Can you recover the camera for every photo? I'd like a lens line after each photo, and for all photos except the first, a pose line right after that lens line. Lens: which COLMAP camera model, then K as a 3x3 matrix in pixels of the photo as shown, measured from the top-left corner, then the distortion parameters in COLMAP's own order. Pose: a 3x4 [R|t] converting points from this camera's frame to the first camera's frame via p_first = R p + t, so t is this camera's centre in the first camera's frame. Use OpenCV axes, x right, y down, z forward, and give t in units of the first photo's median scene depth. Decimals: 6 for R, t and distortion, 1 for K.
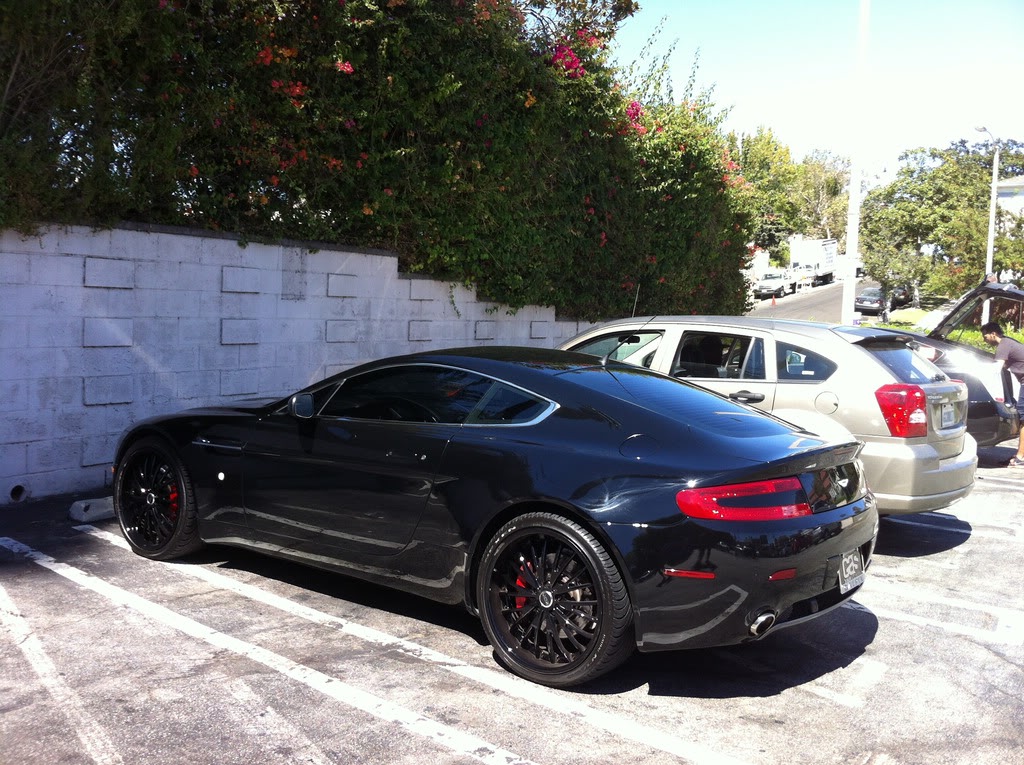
lens RADIAL K [[947.7, 0, 516.5], [0, 947.7, 369.5], [0, 0, 1]] dist [0.099815, -0.302547]
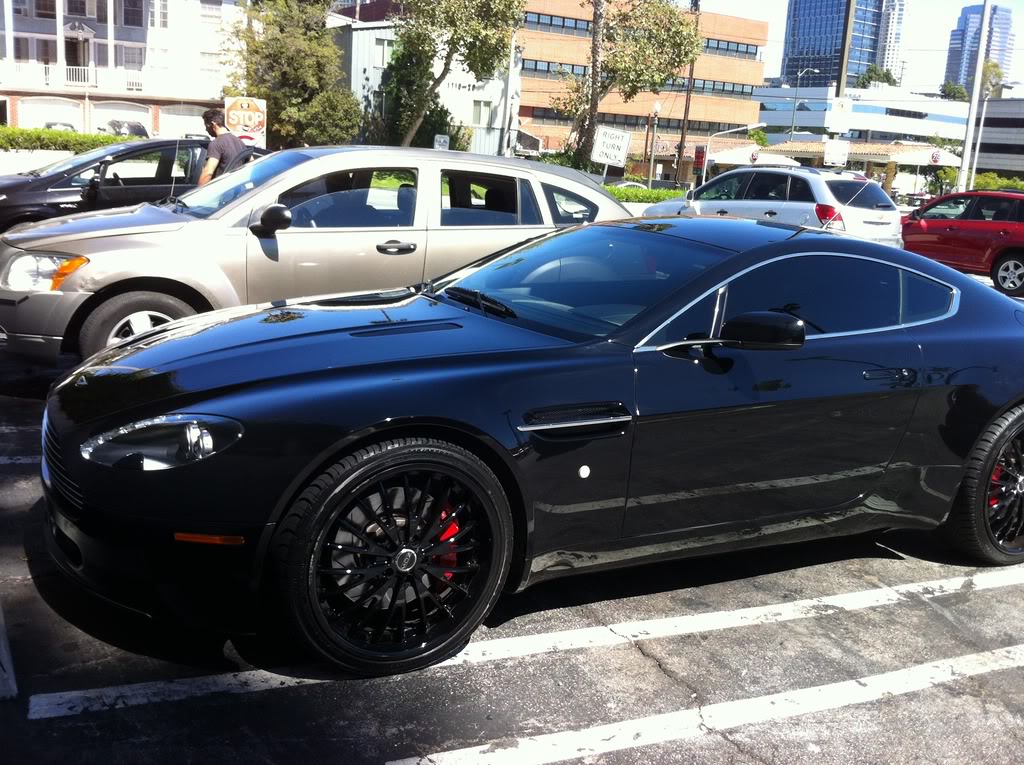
lens RADIAL K [[947.4, 0, 512.0], [0, 947.4, 382.5], [0, 0, 1]] dist [0.018487, -0.123483]
pose [[0.457081, -0.202712, 0.866017, -0.631050], [-0.013845, 0.971942, 0.234813, -0.060882], [-0.889317, -0.119319, 0.441450, 0.608615]]
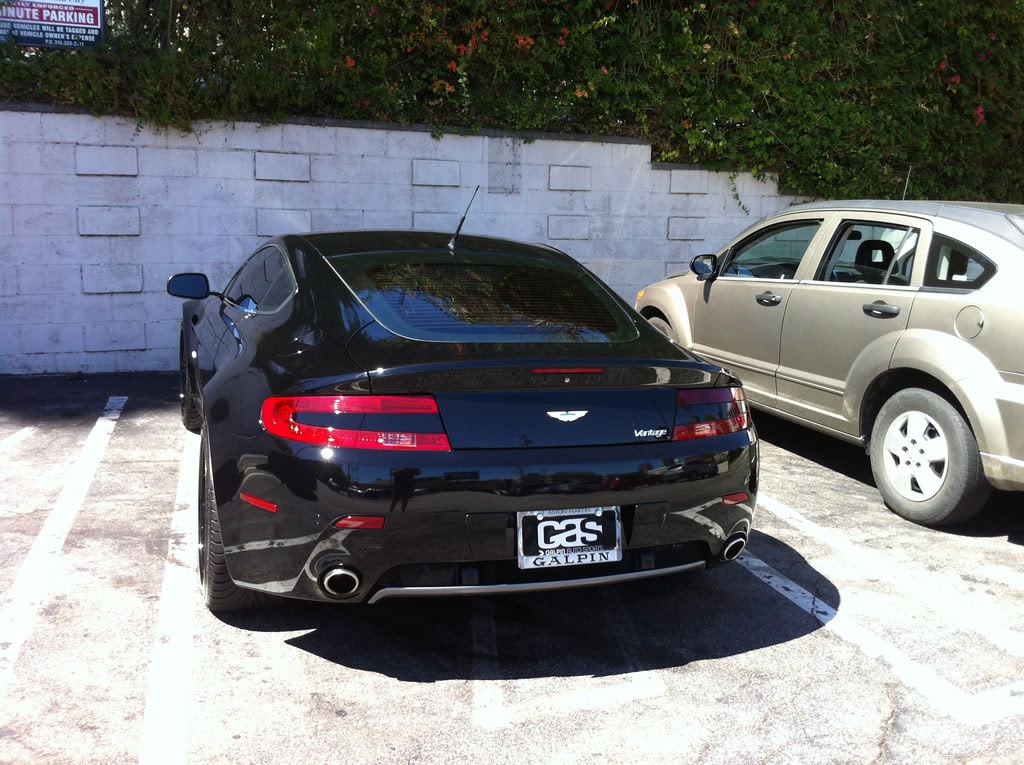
lens RADIAL K [[947.7, 0, 516.5], [0, 947.7, 369.5], [0, 0, 1]] dist [0.099815, -0.302547]
pose [[0.839993, 0.080757, -0.536553, 0.414782], [-0.031810, 0.994491, 0.099883, 0.010715], [0.541663, -0.066833, 0.837934, 0.246785]]
